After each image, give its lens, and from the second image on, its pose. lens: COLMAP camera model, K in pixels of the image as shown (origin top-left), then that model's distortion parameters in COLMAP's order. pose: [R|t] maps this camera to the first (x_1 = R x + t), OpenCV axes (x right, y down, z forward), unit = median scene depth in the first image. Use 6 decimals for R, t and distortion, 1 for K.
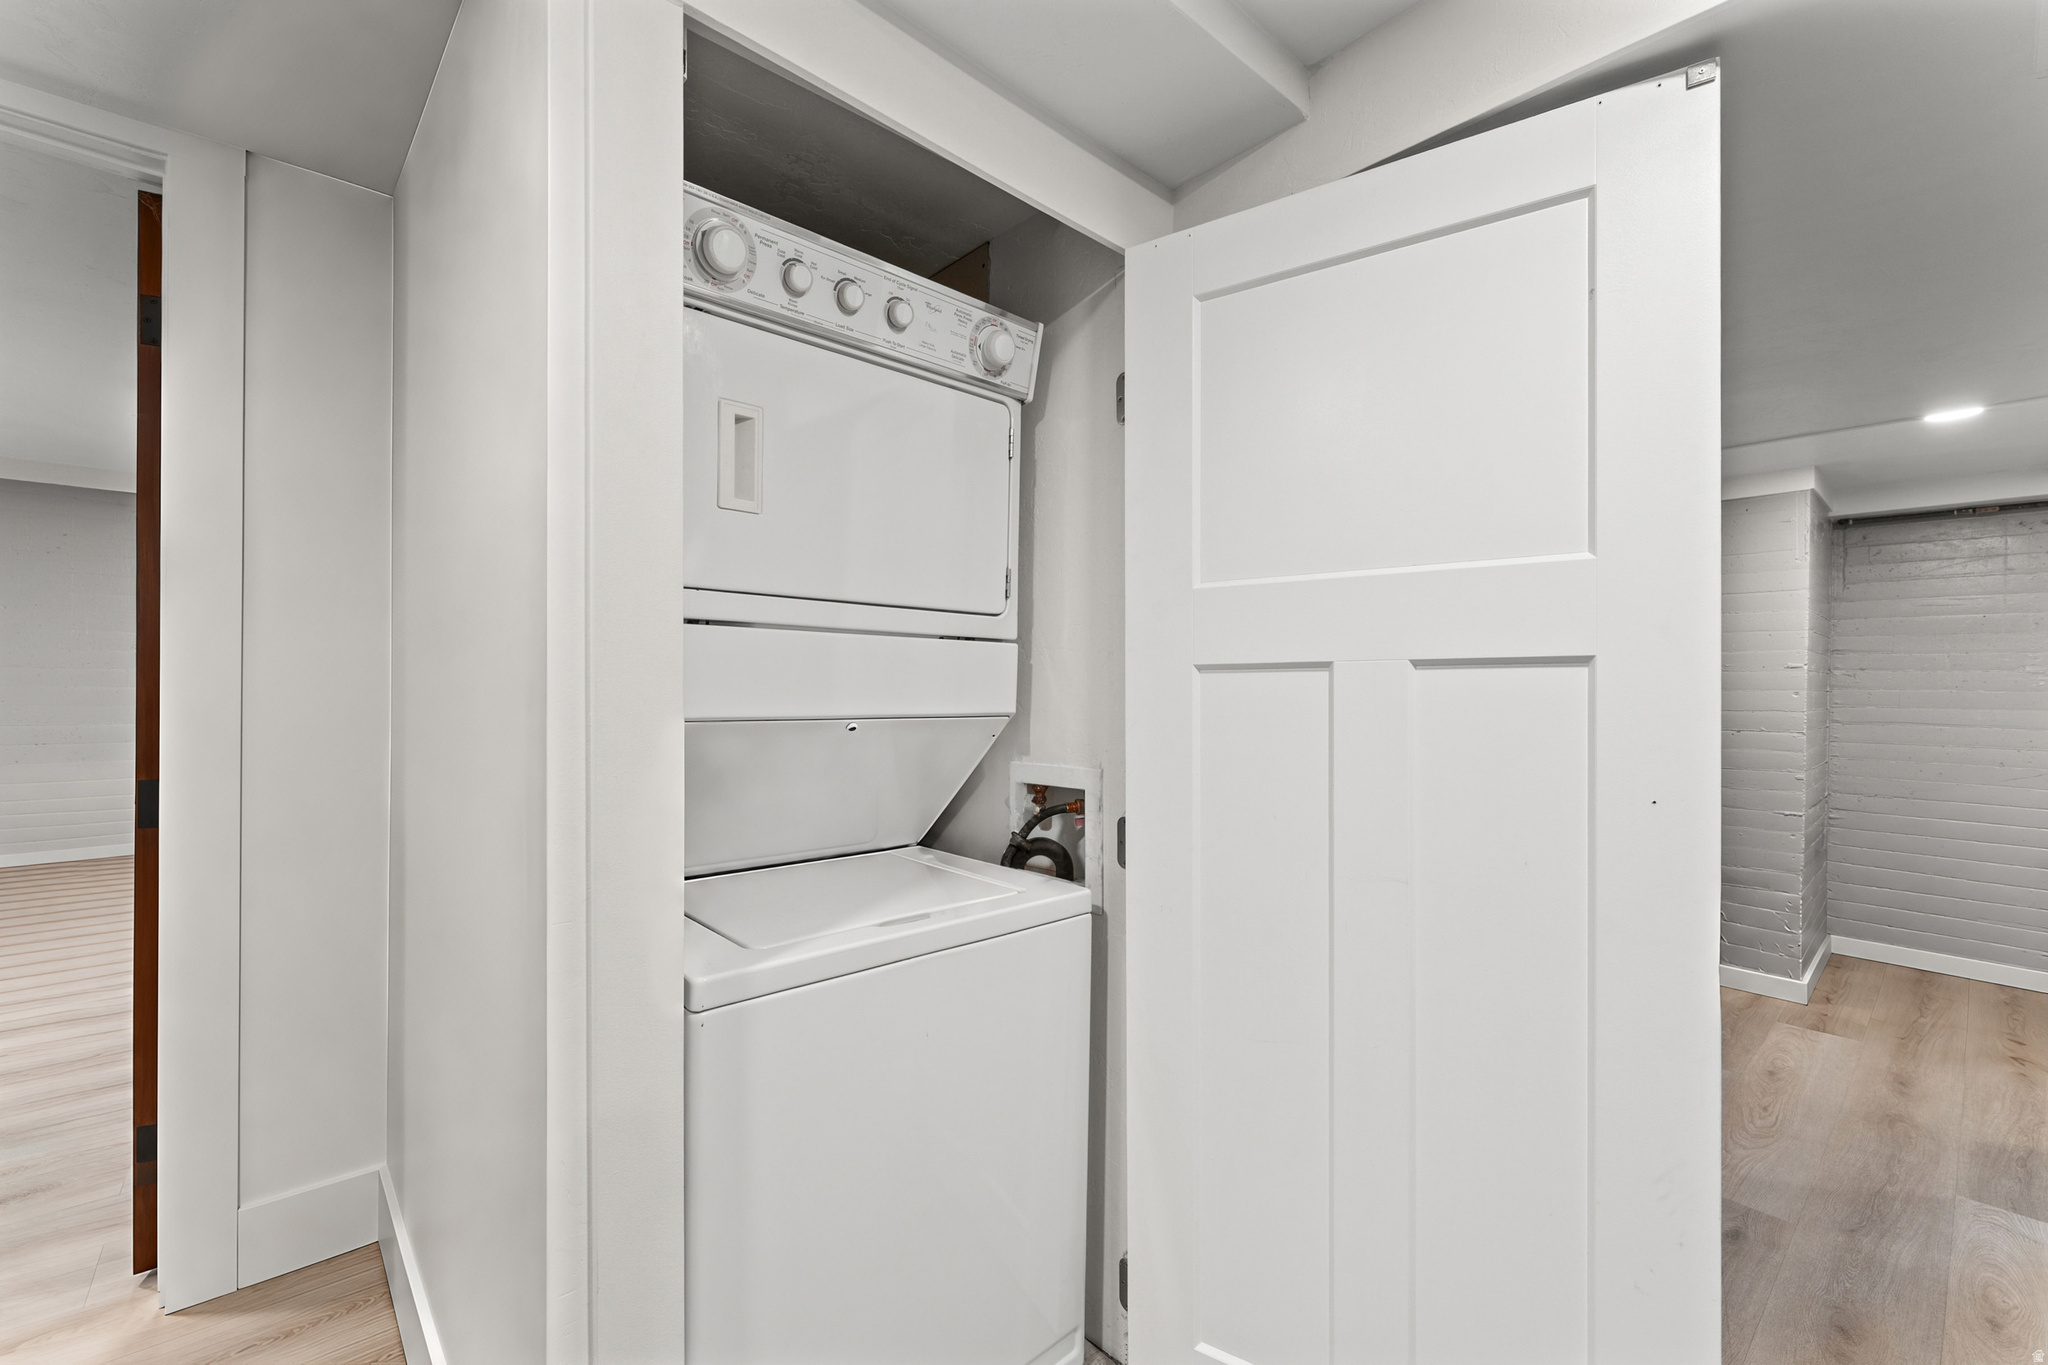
lens RADIAL K [[829.2, 0, 1024.0], [0, 829.2, 682.5], [0, 0, 1]] dist [0.000709, 0.000066]
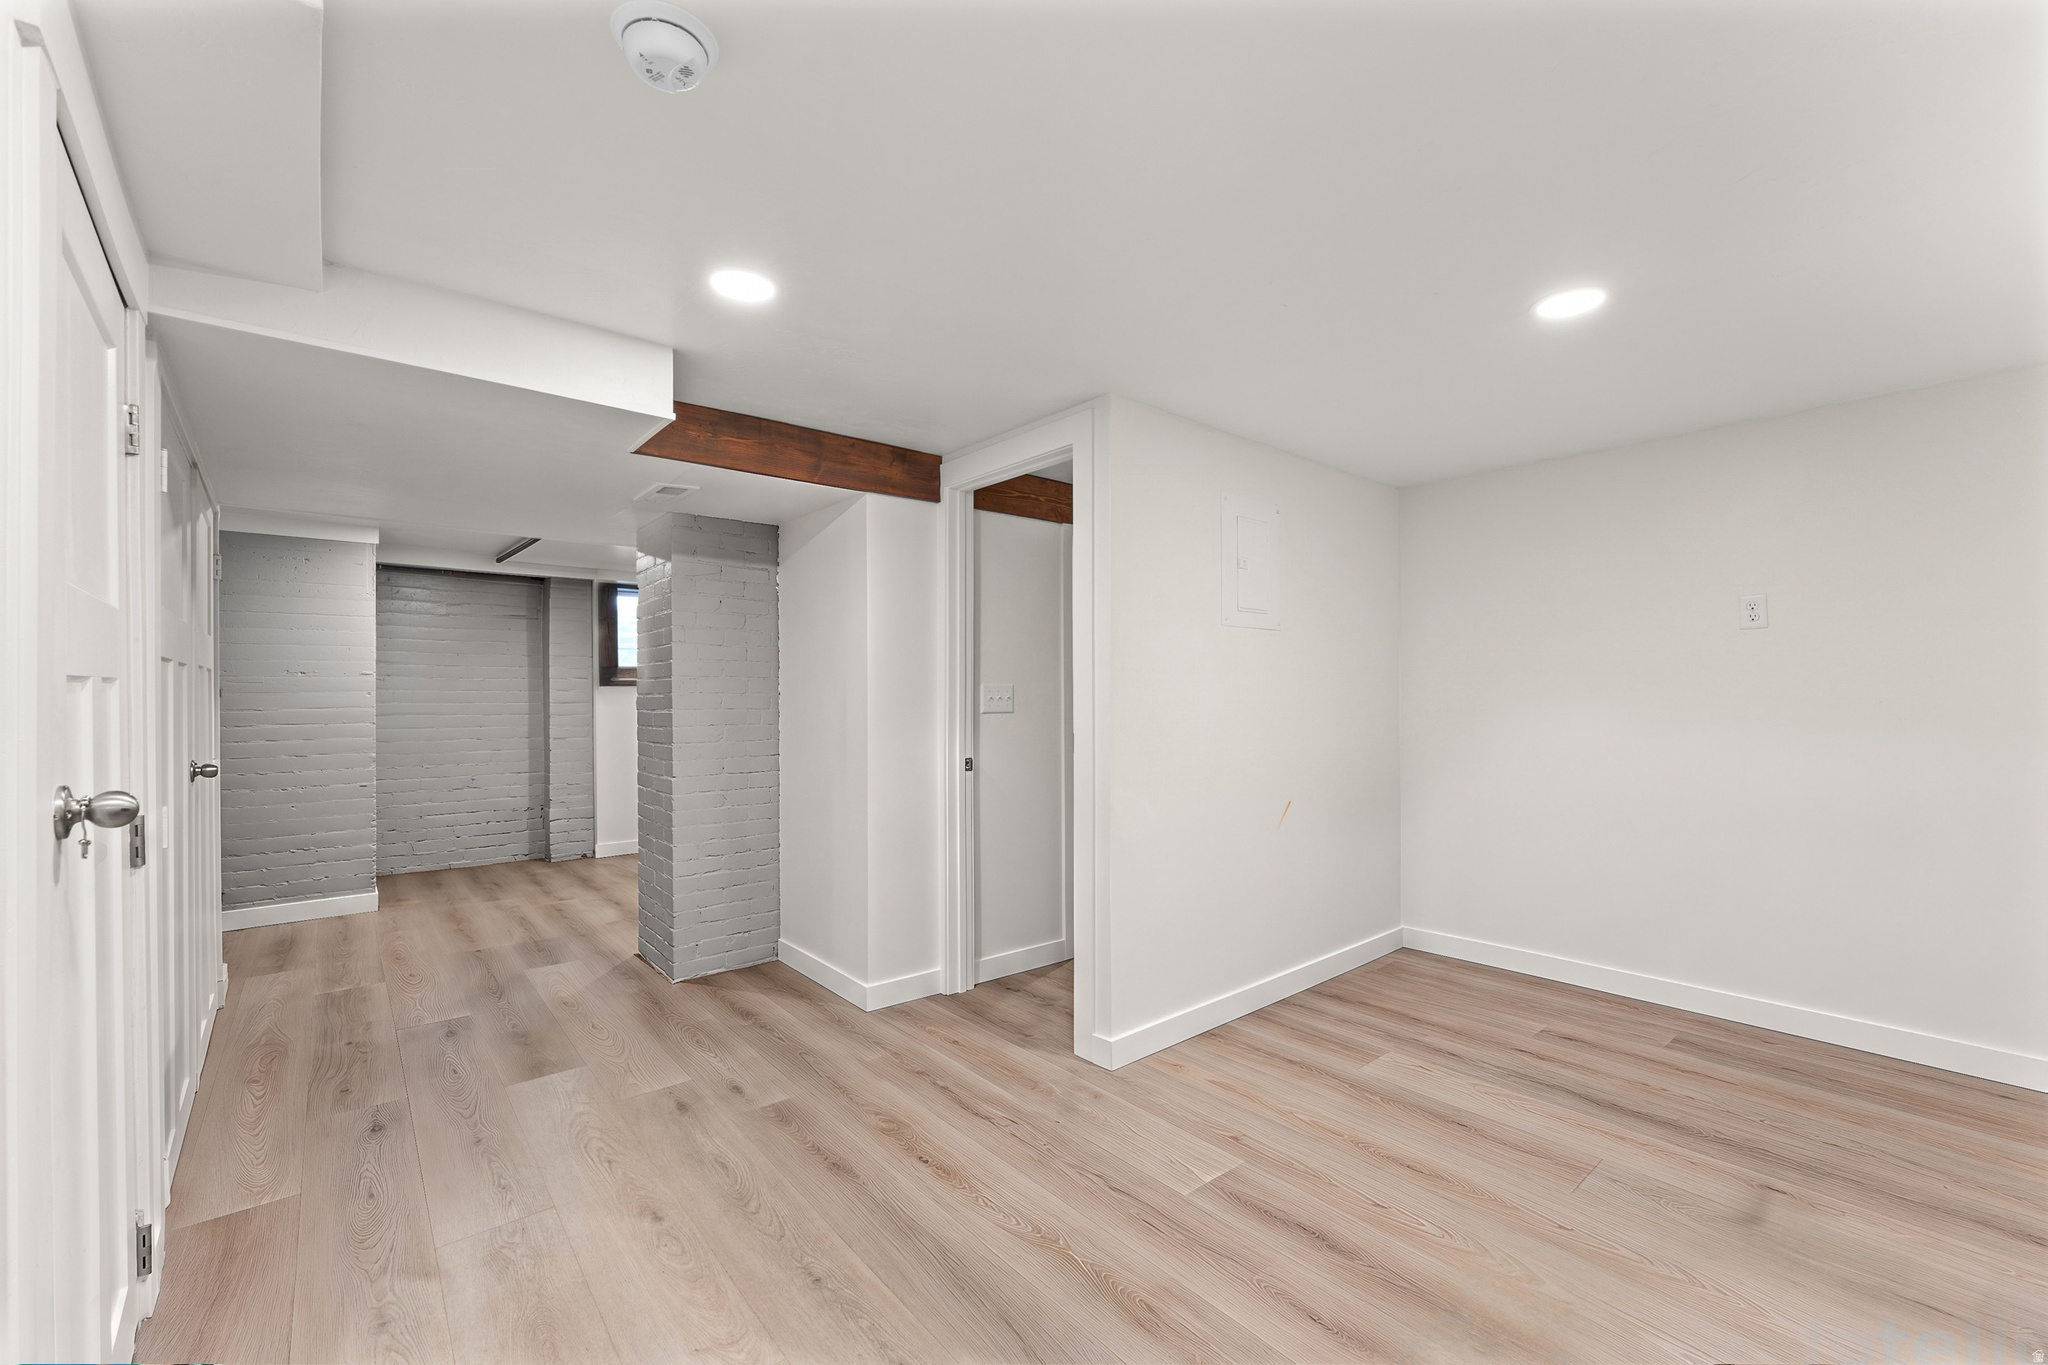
lens RADIAL K [[829.2, 0, 1024.0], [0, 829.2, 682.5], [0, 0, 1]] dist [0.000709, 0.000066]
pose [[-0.001769, 0.000294, 0.999998, -0.400794], [0.001717, 0.999998, -0.000291, -0.002454], [-0.999997, 0.001717, -0.001770, -0.051610]]
